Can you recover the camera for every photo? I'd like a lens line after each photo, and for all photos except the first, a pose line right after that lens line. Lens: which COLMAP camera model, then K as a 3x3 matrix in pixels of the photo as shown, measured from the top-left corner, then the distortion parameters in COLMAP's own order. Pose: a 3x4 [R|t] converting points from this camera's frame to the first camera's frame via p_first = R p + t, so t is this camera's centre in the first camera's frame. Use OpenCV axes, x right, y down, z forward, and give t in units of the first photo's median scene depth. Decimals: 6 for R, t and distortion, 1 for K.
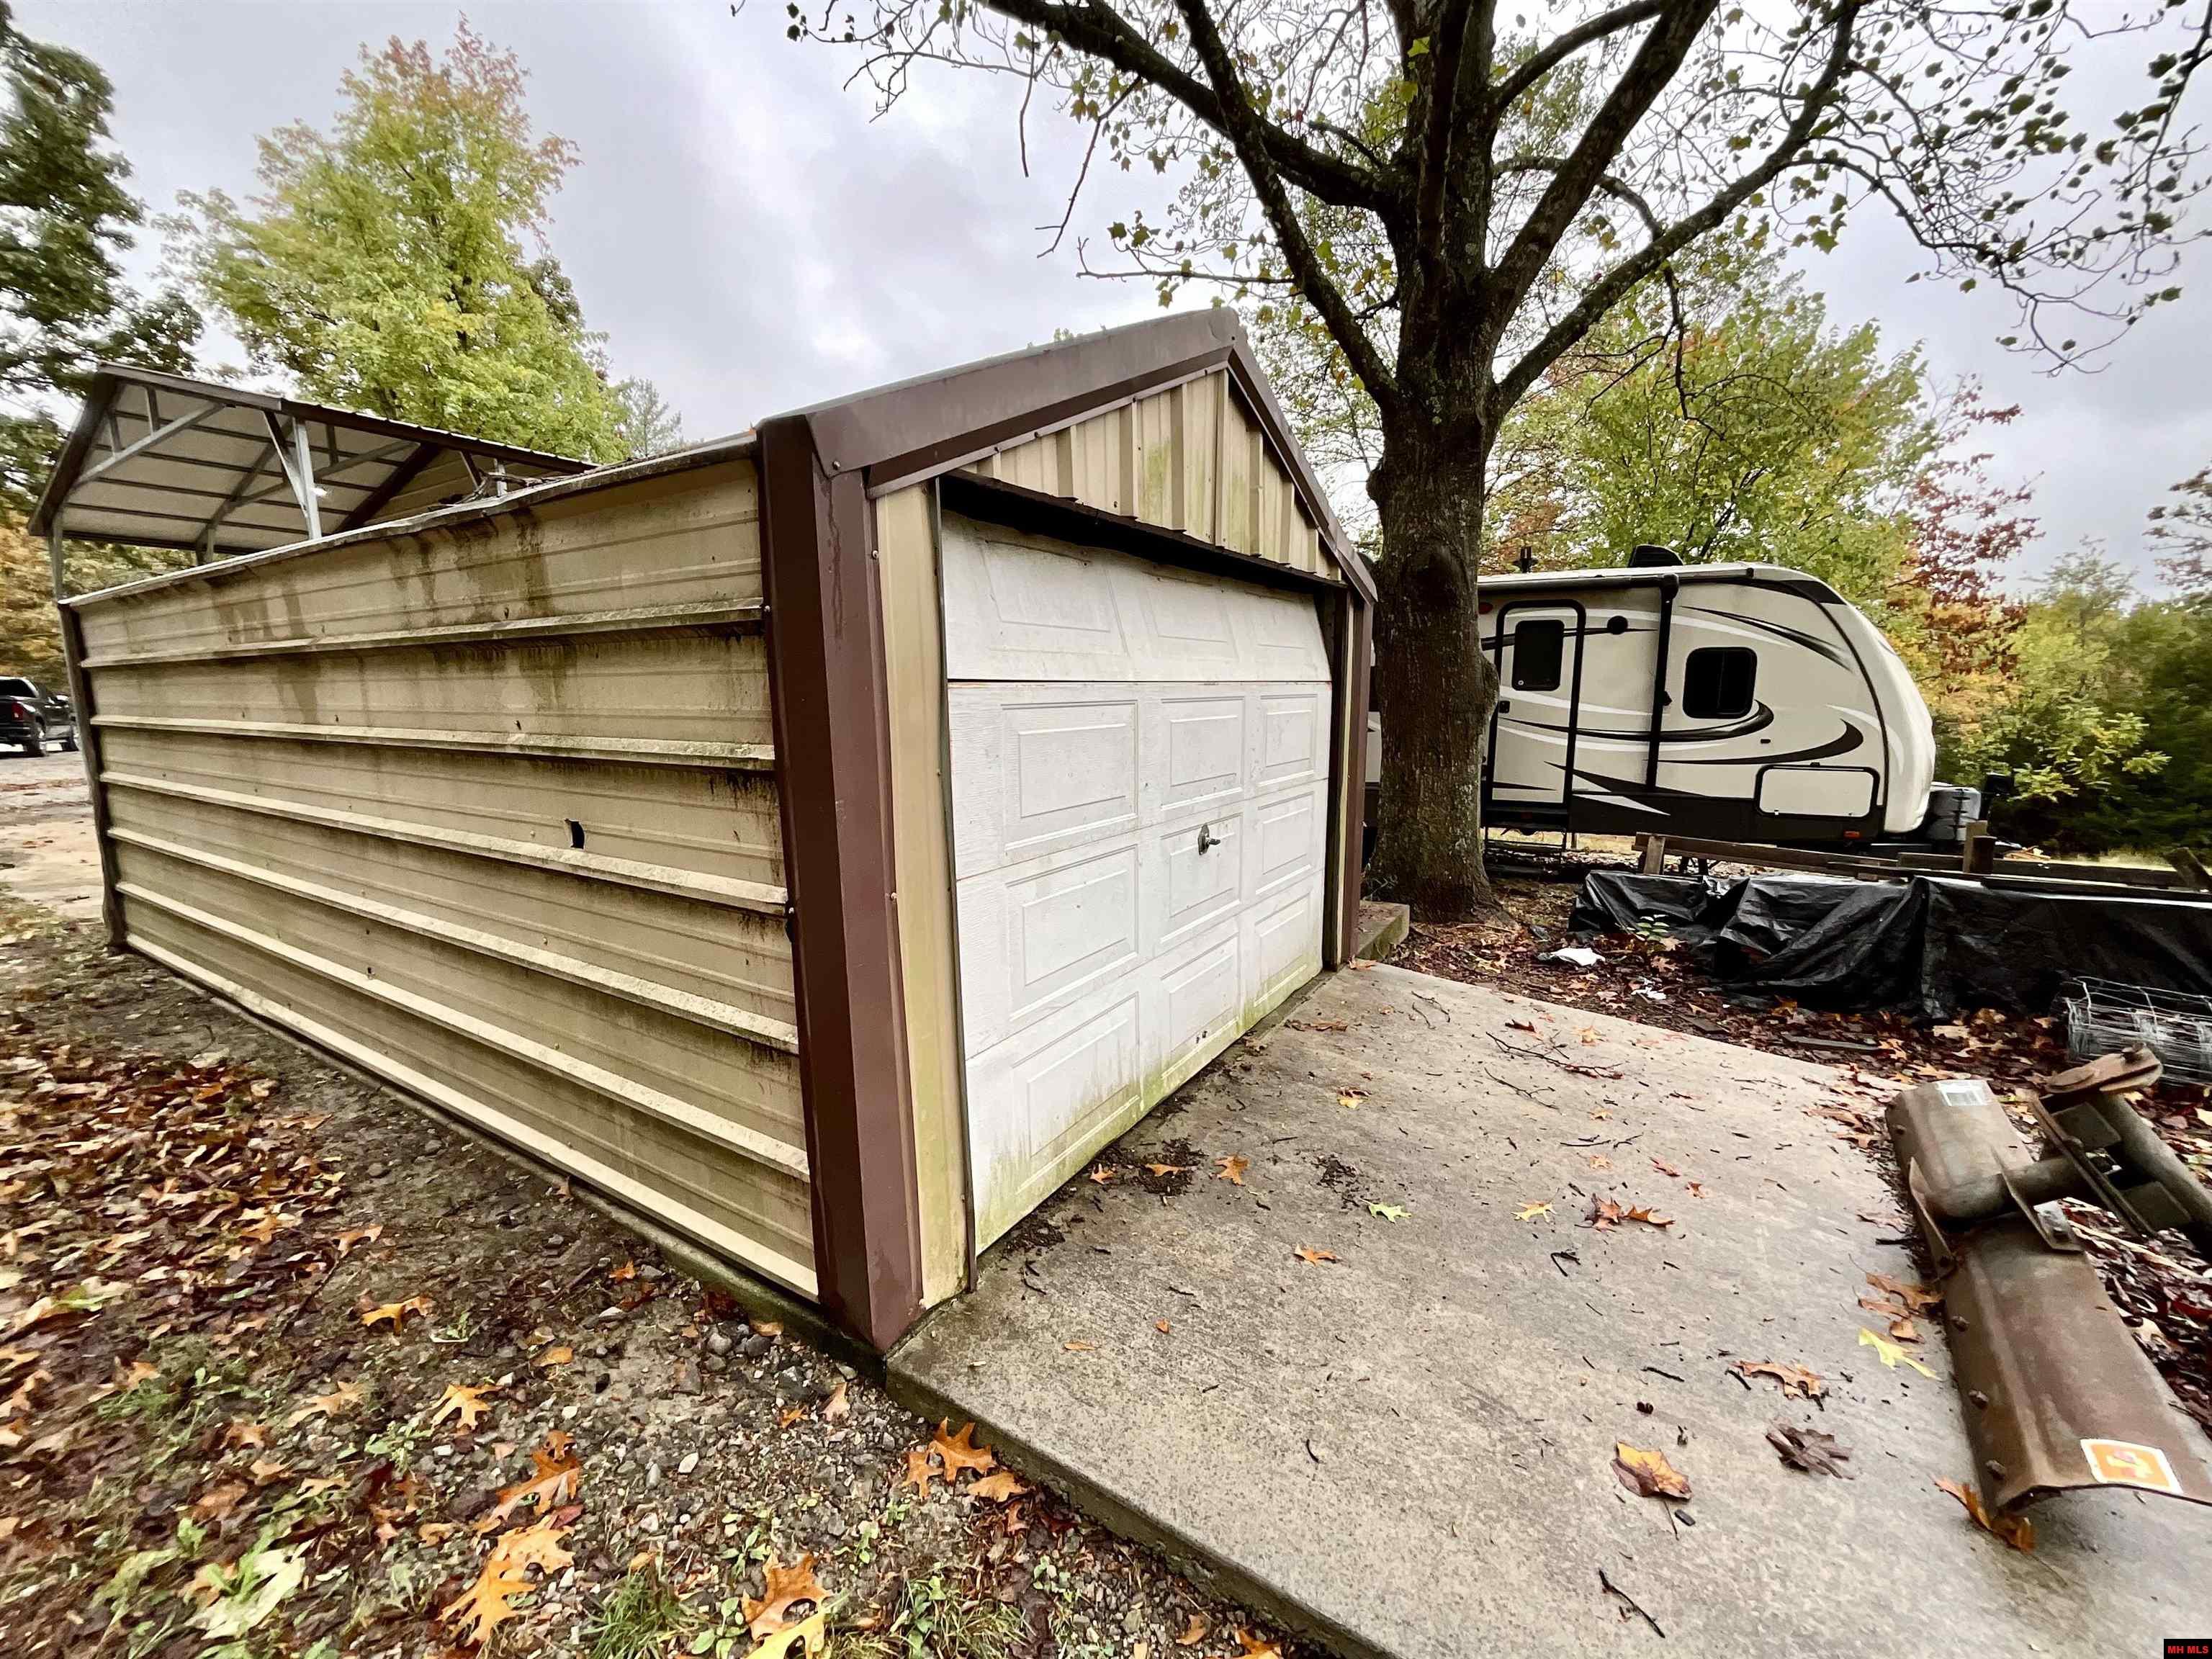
lens RADIAL K [[891.8, 0, 1107.0], [0, 891.8, 833.8], [0, 0, 1]] dist [-0.000469, -0.000105]
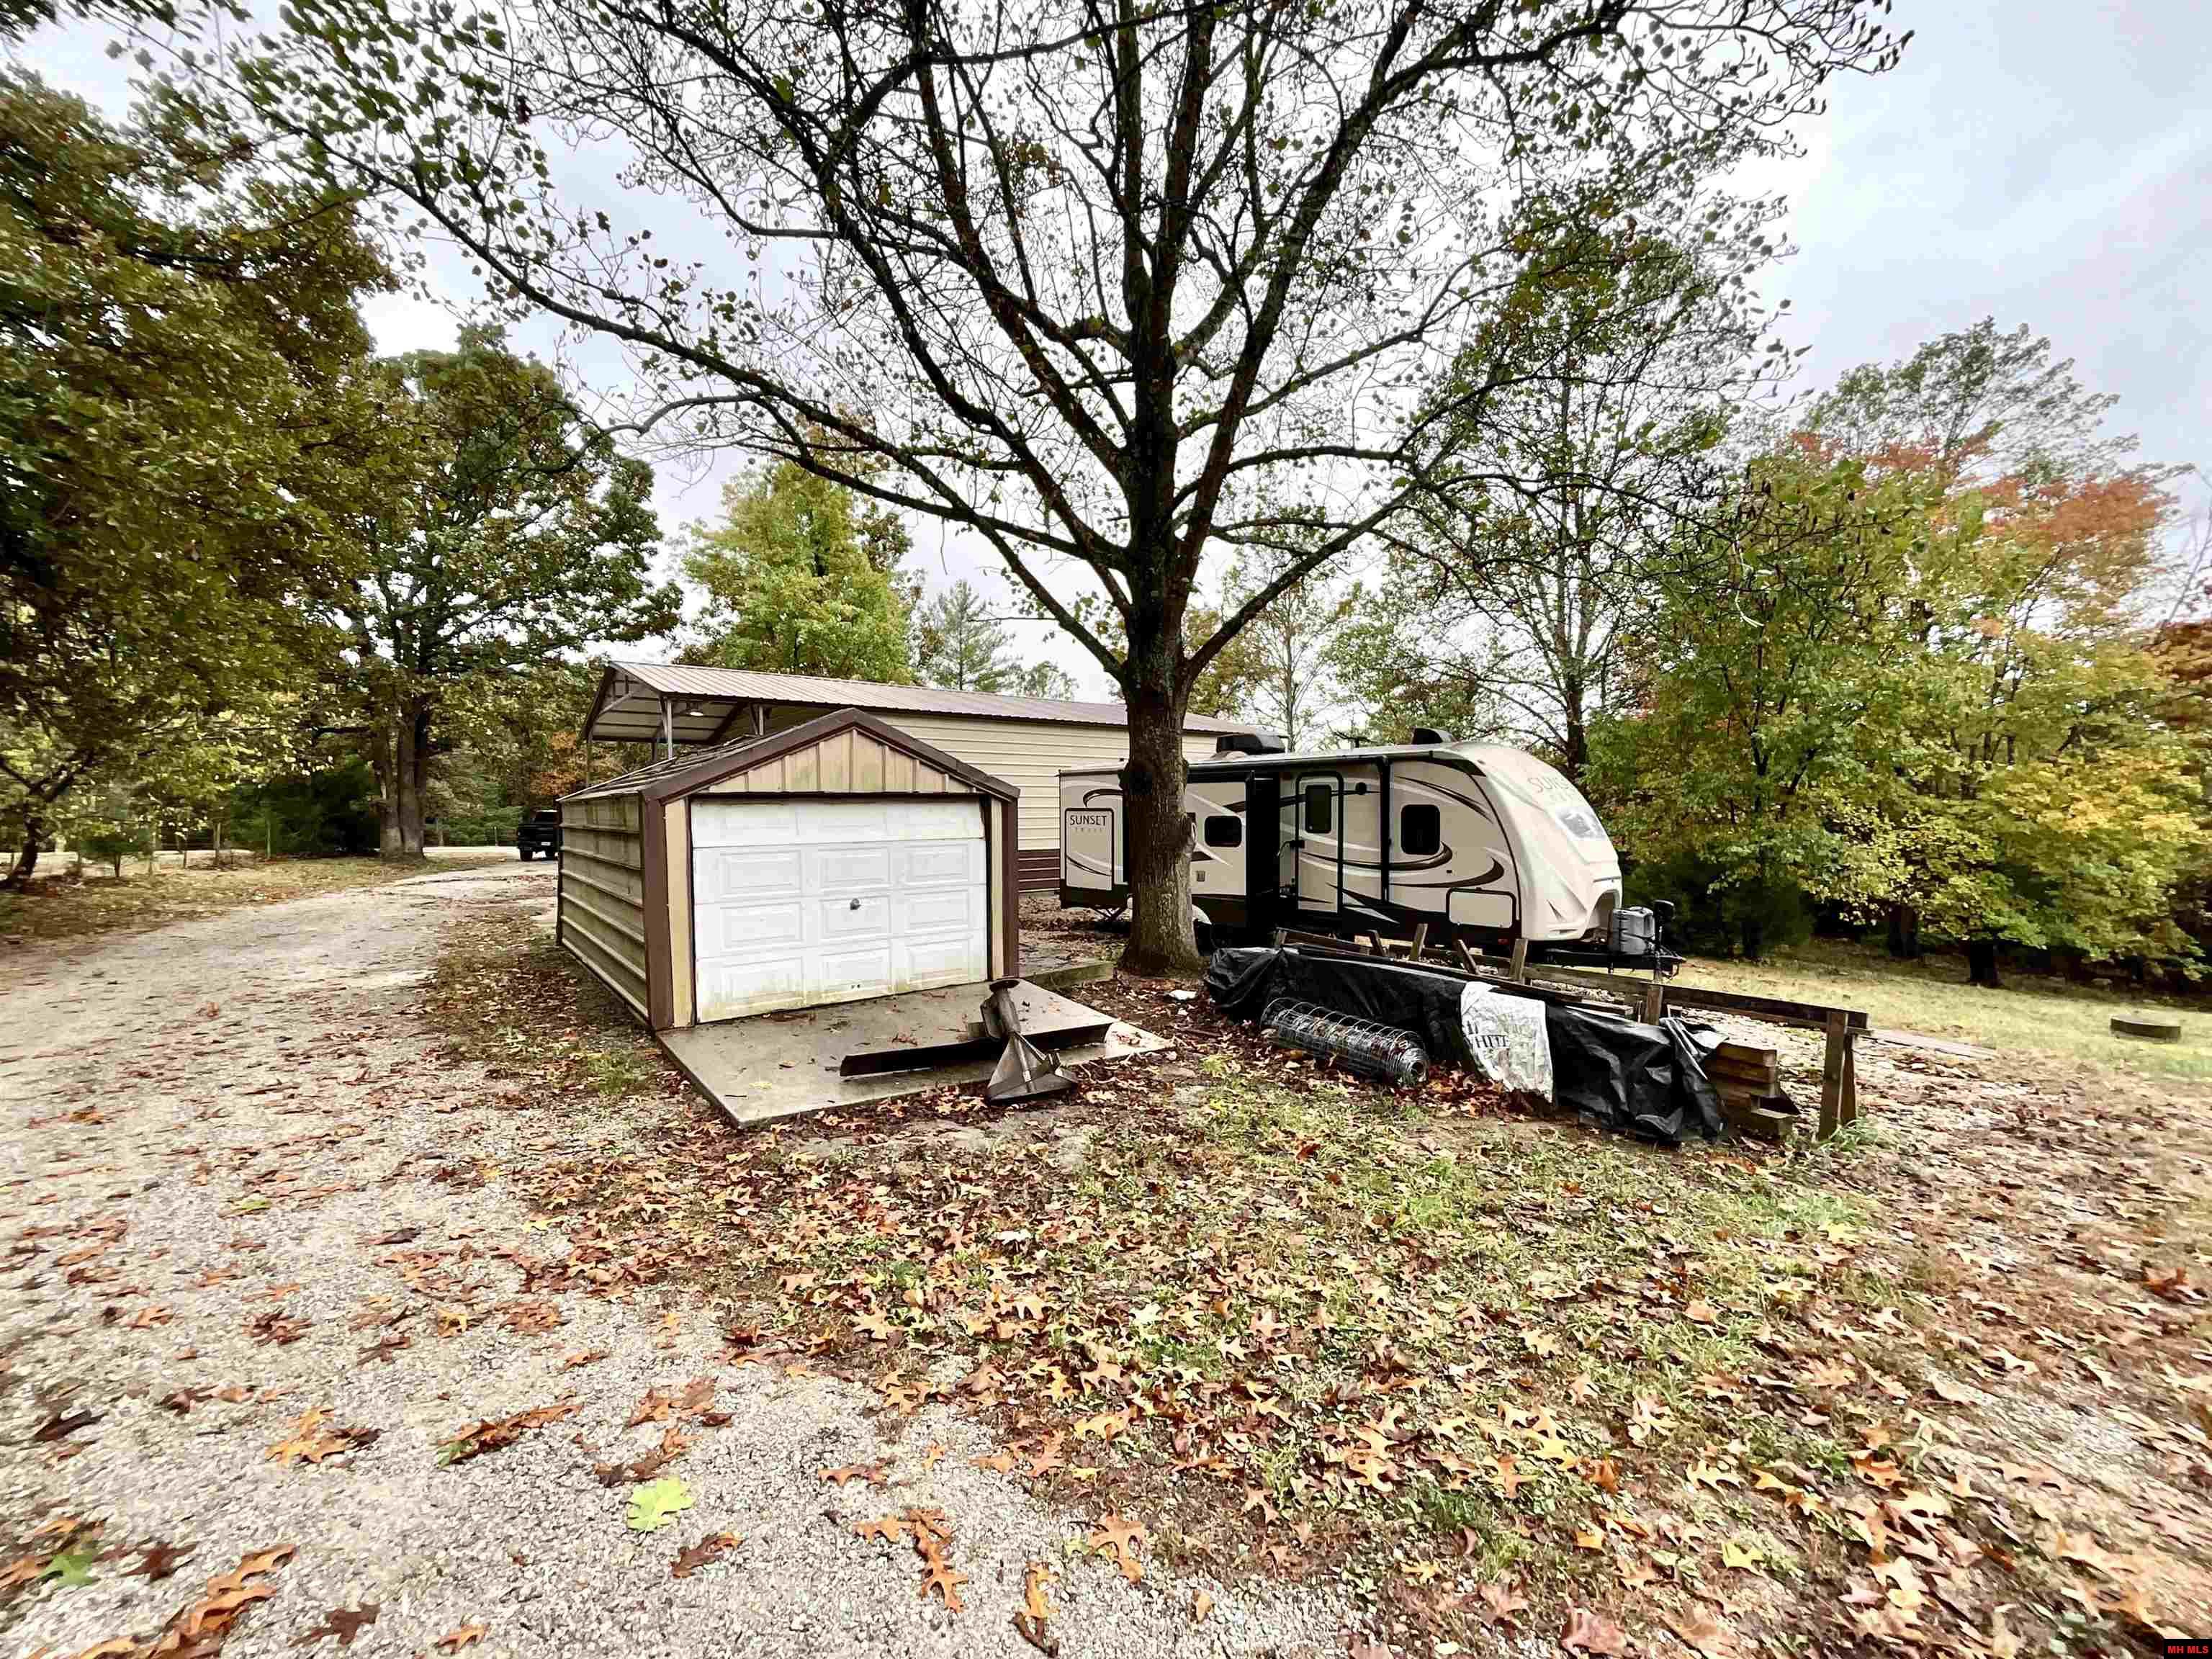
lens RADIAL K [[891.8, 0, 1101.2], [0, 891.8, 830.8], [0, 0, 1]] dist [-0.000469, -0.000105]
pose [[0.935262, 0.005336, -0.353916, 1.059024], [-0.052207, 0.991030, -0.123019, 0.047797], [0.350085, 0.133532, 0.927151, -0.716045]]
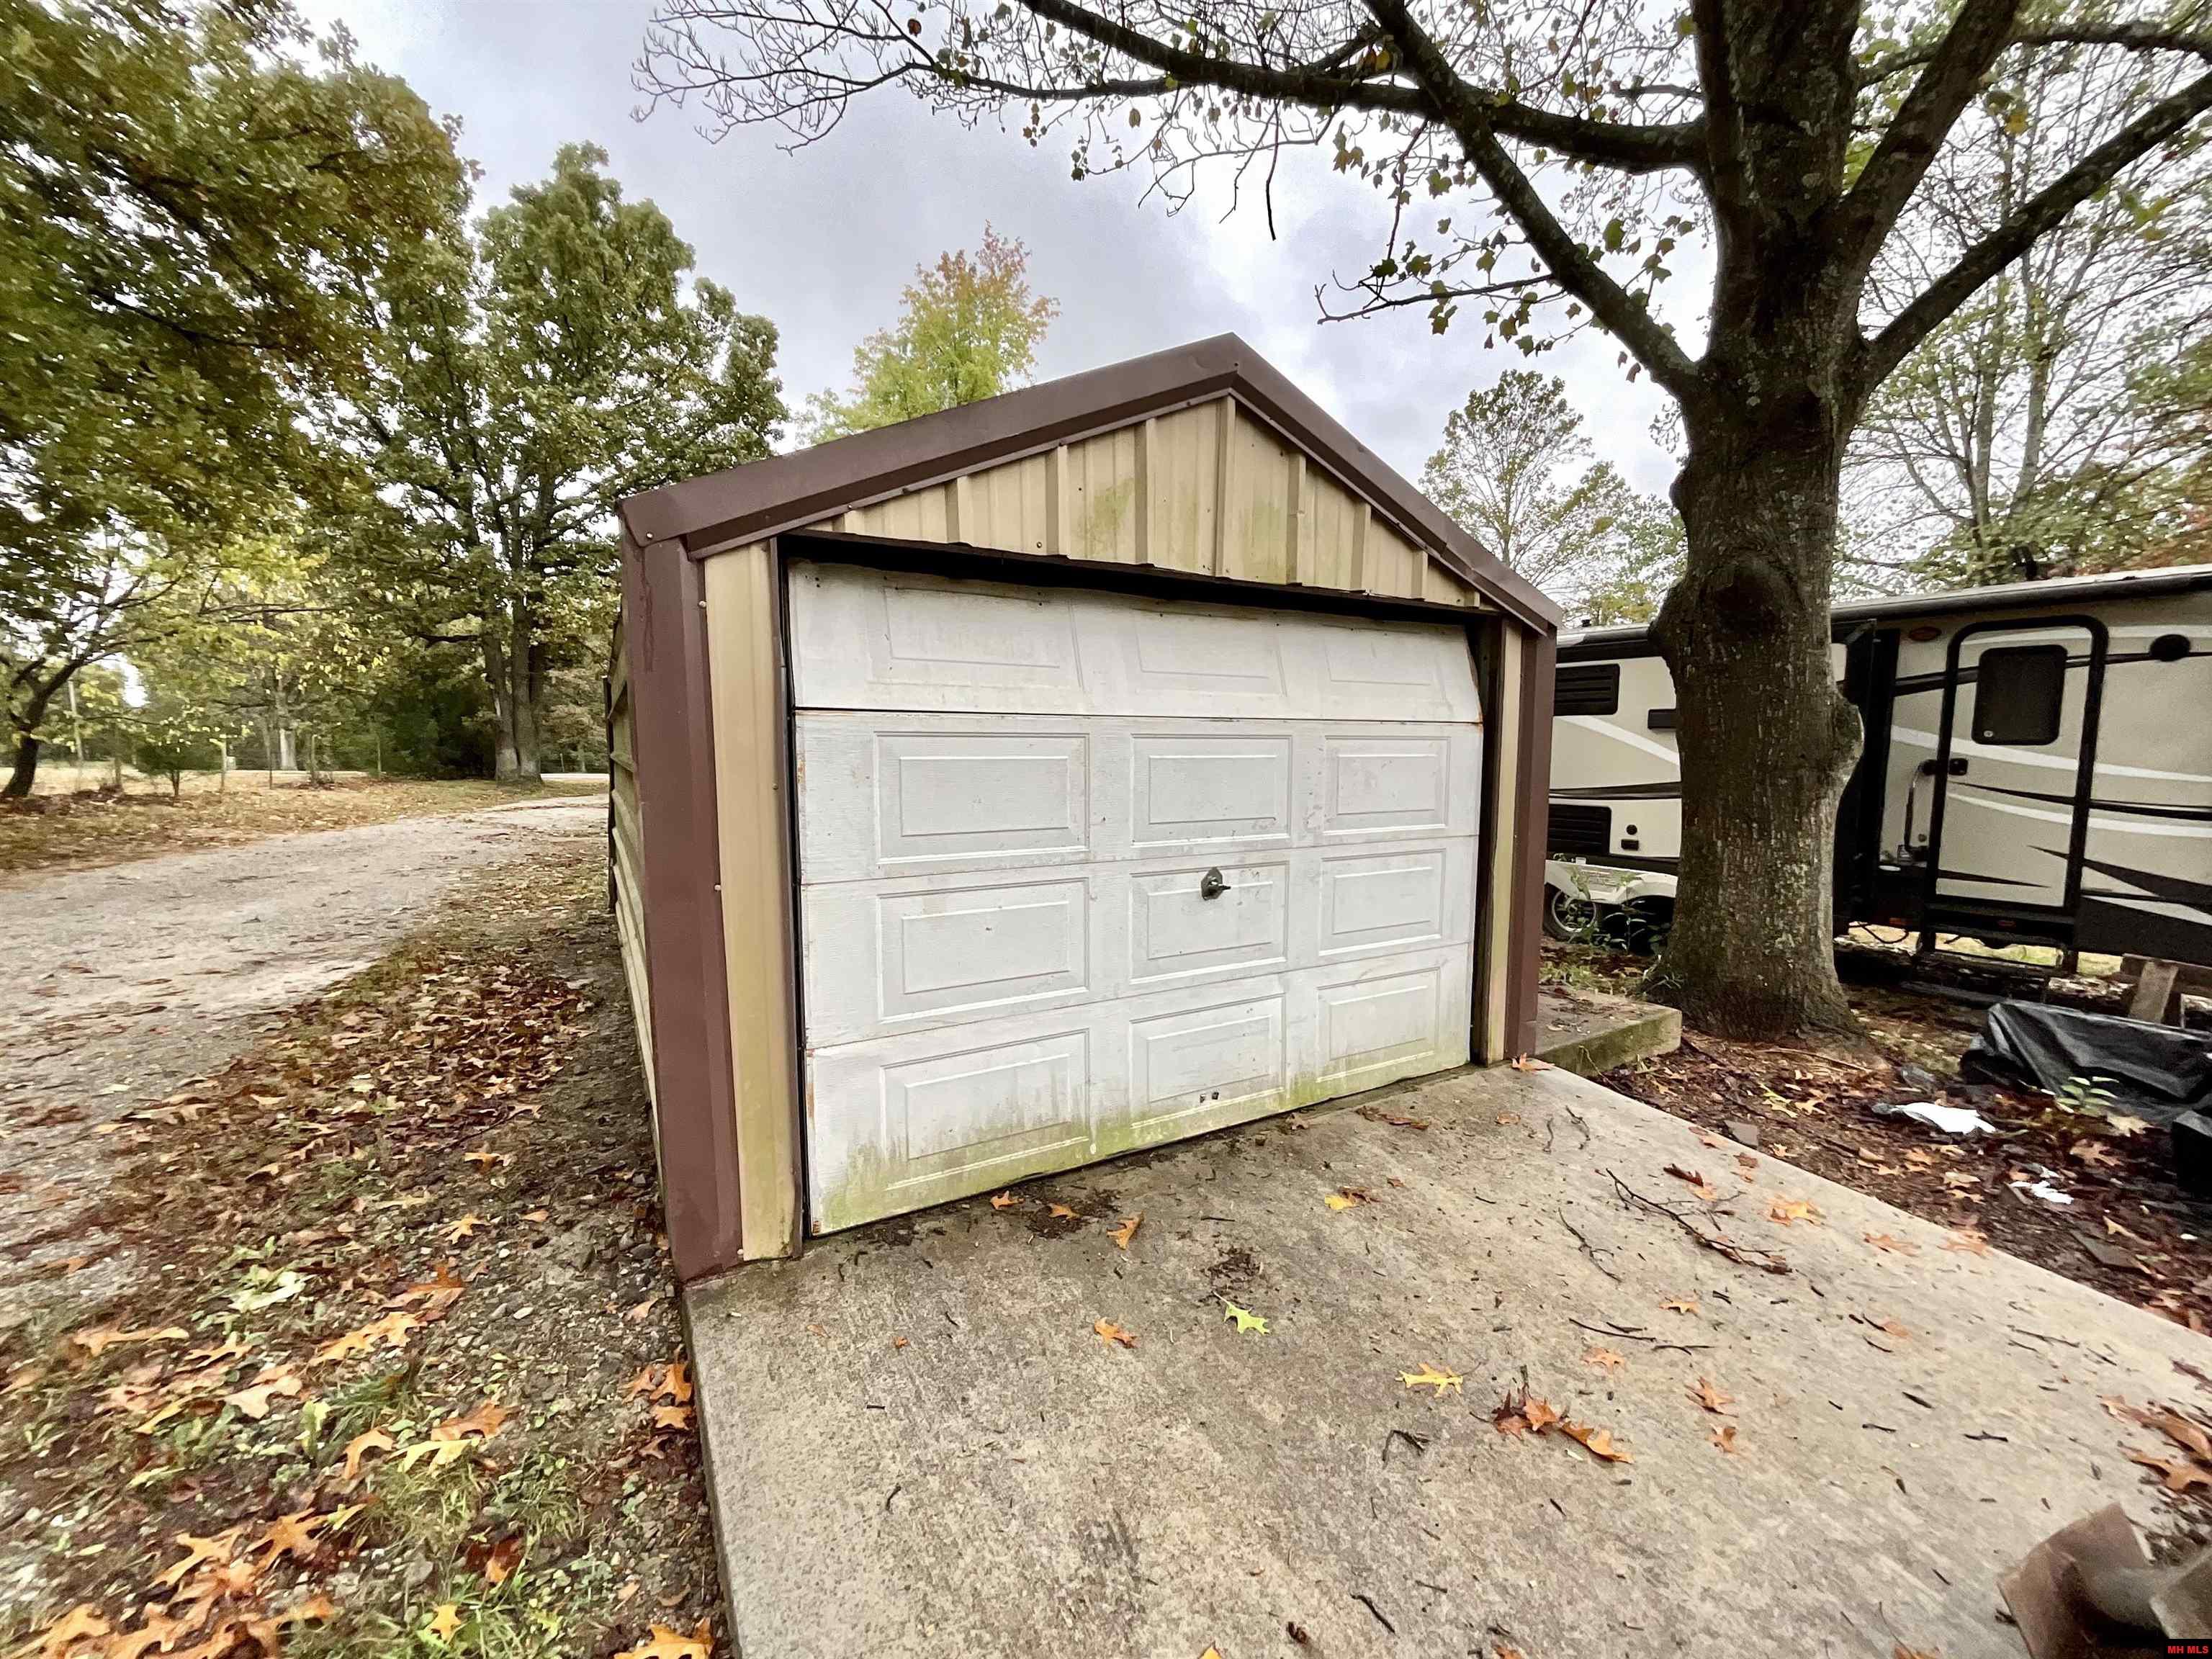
lens RADIAL K [[891.8, 0, 1102.0], [0, 891.8, 832.3], [0, 0, 1]] dist [-0.000469, -0.000105]
pose [[0.880950, 0.051662, -0.470380, 0.286965], [-0.083391, 0.995415, -0.046852, 0.003764], [0.465803, 0.080500, 0.881219, 0.071123]]
